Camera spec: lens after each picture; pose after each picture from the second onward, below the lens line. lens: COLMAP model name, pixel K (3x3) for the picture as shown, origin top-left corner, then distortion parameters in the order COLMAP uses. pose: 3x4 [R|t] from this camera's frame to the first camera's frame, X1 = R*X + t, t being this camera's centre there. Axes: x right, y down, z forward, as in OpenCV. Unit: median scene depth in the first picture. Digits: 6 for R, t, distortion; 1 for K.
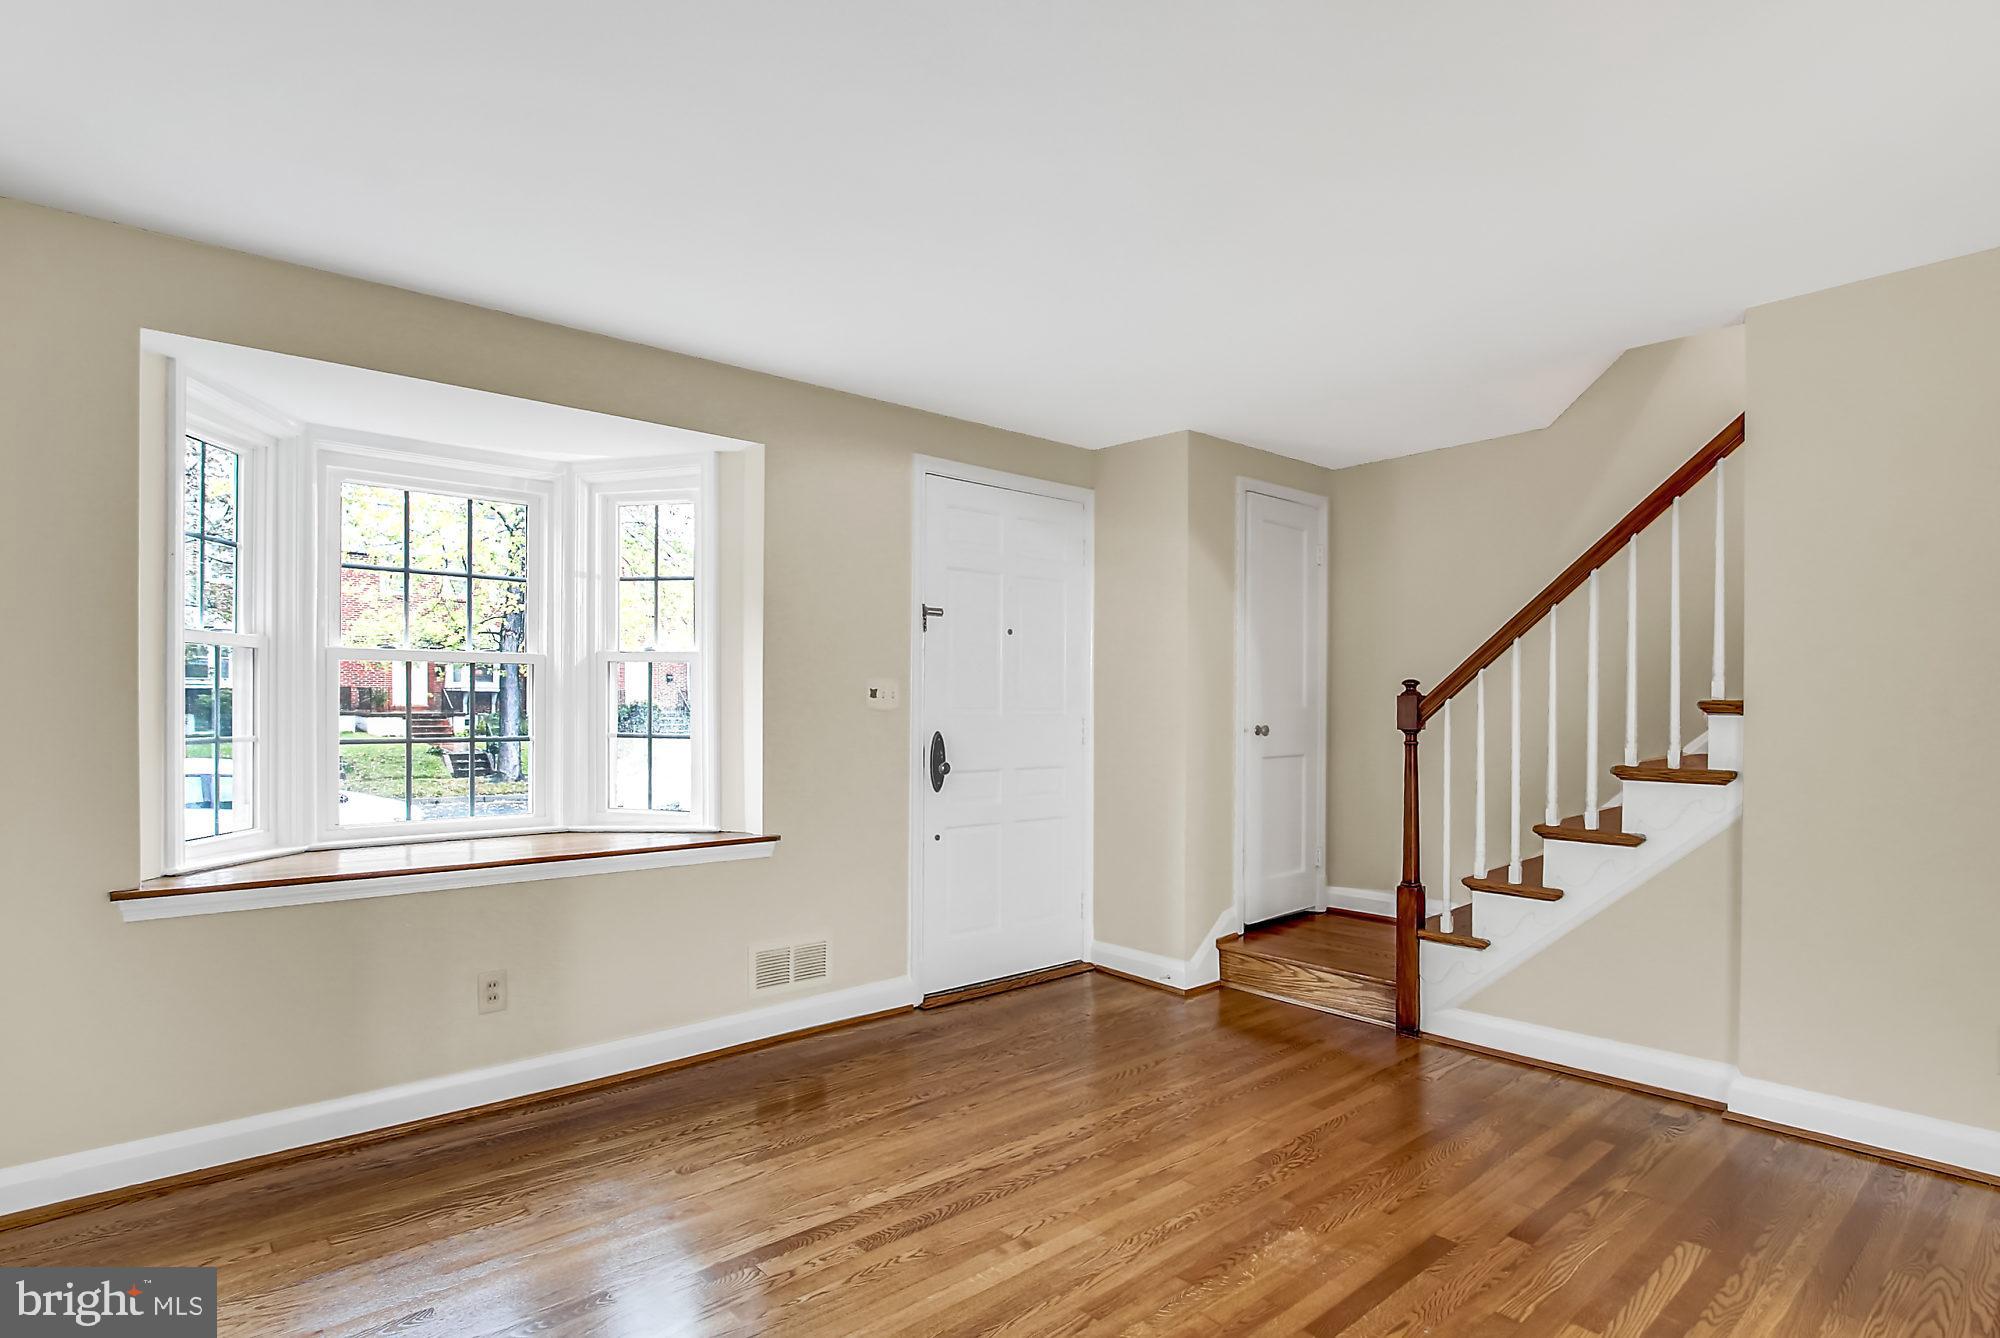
lens RADIAL K [[1013.8, 0, 1006.2], [0, 1013.8, 704.9], [0, 0, 1]] dist [-0.005318, -0.000733]
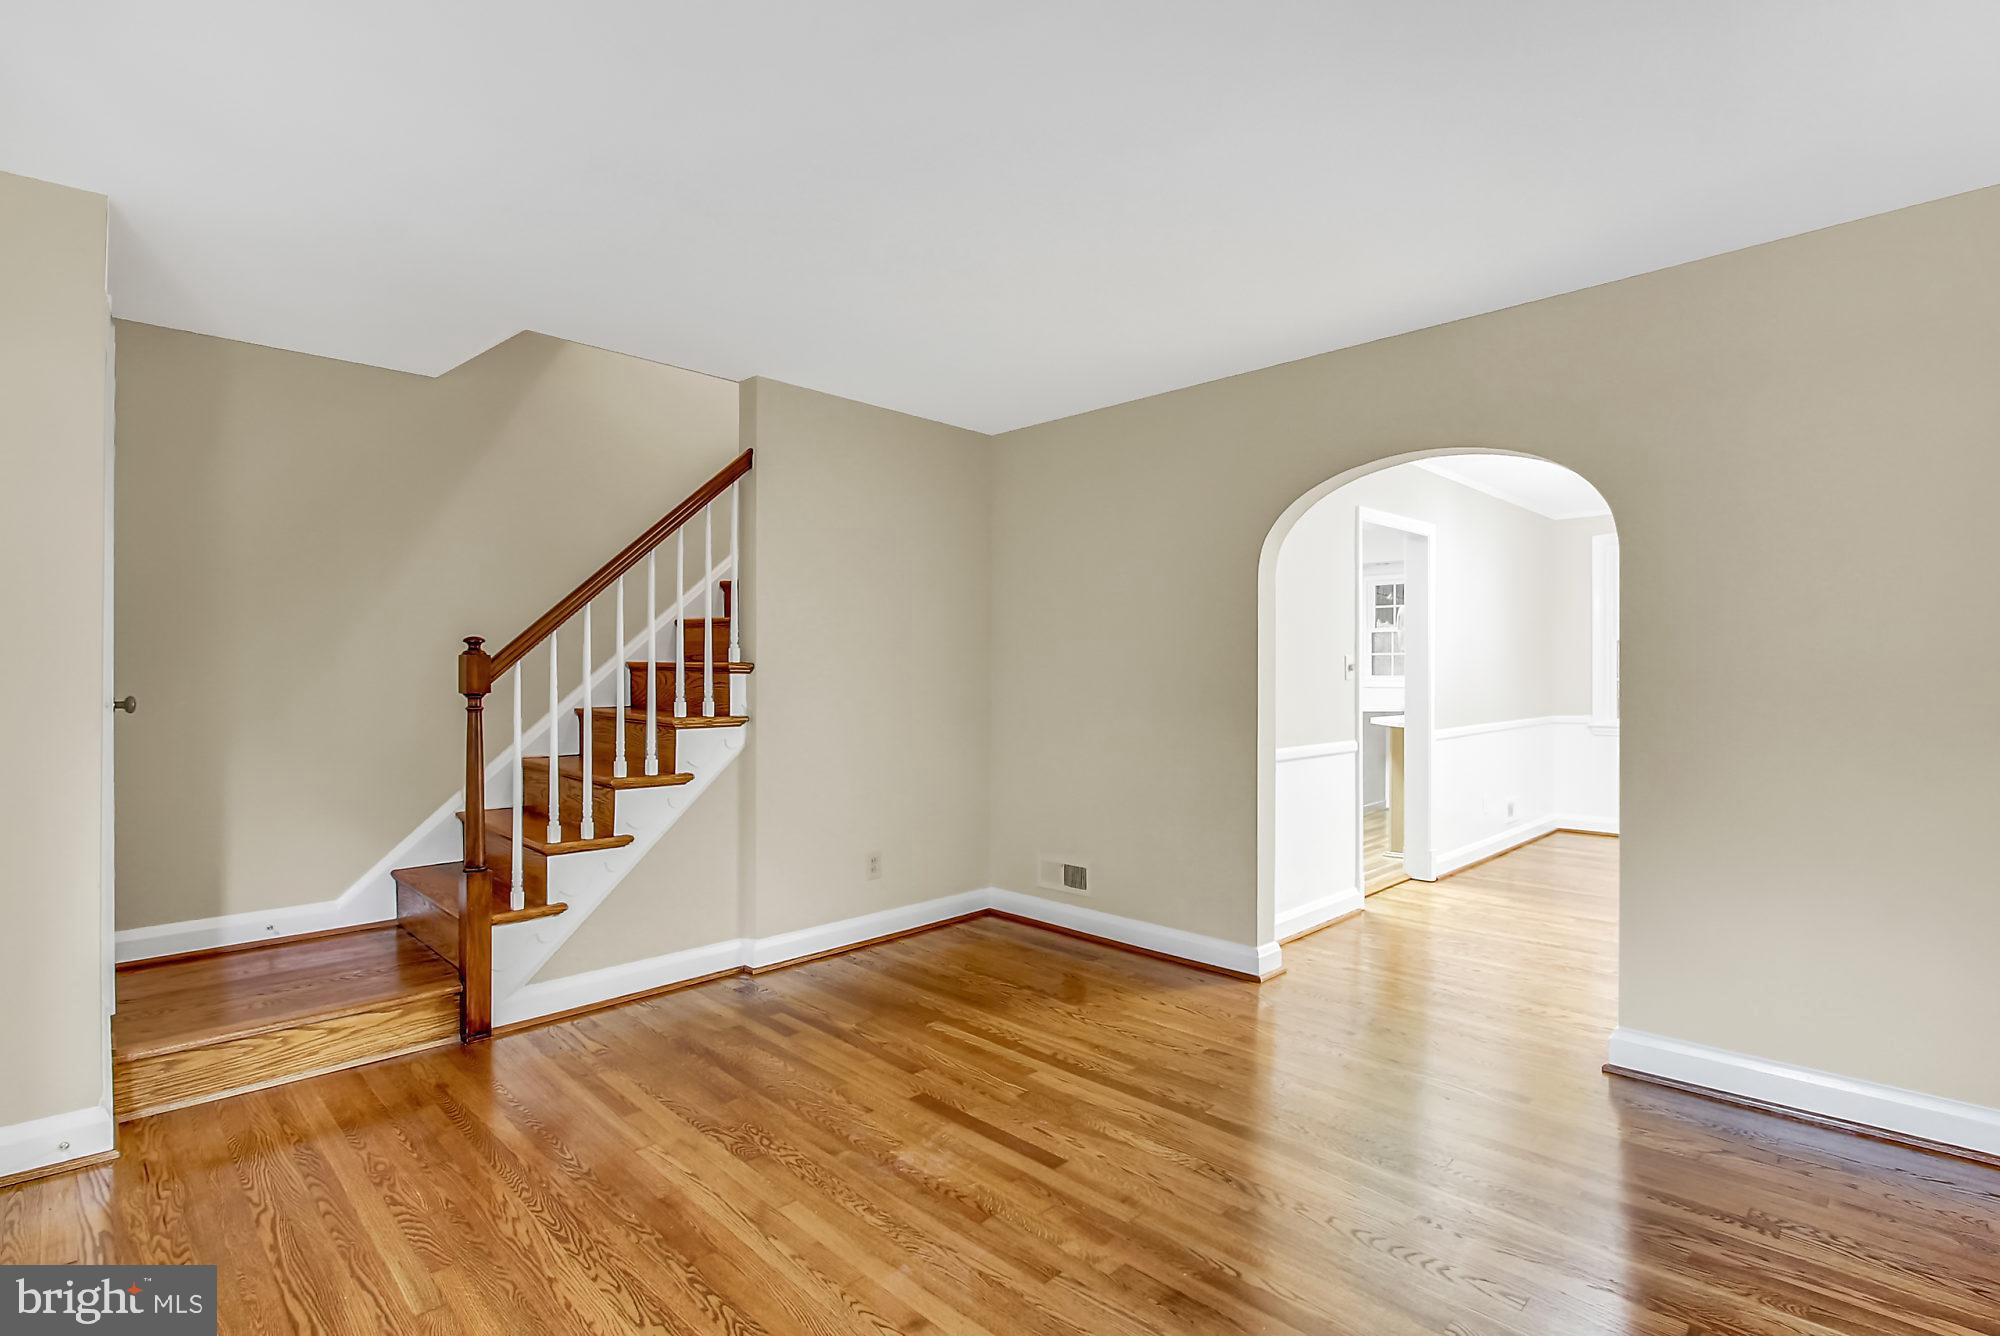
lens RADIAL K [[965.2, 0, 994.6], [0, 965.2, 669.3], [0, 0, 1]] dist [-0.006613, -0.000877]
pose [[-0.053990, -0.005597, 0.998526, -0.483139], [-0.003389, 0.999980, 0.005421, -0.003202], [-0.998536, -0.003091, -0.054008, 0.621107]]
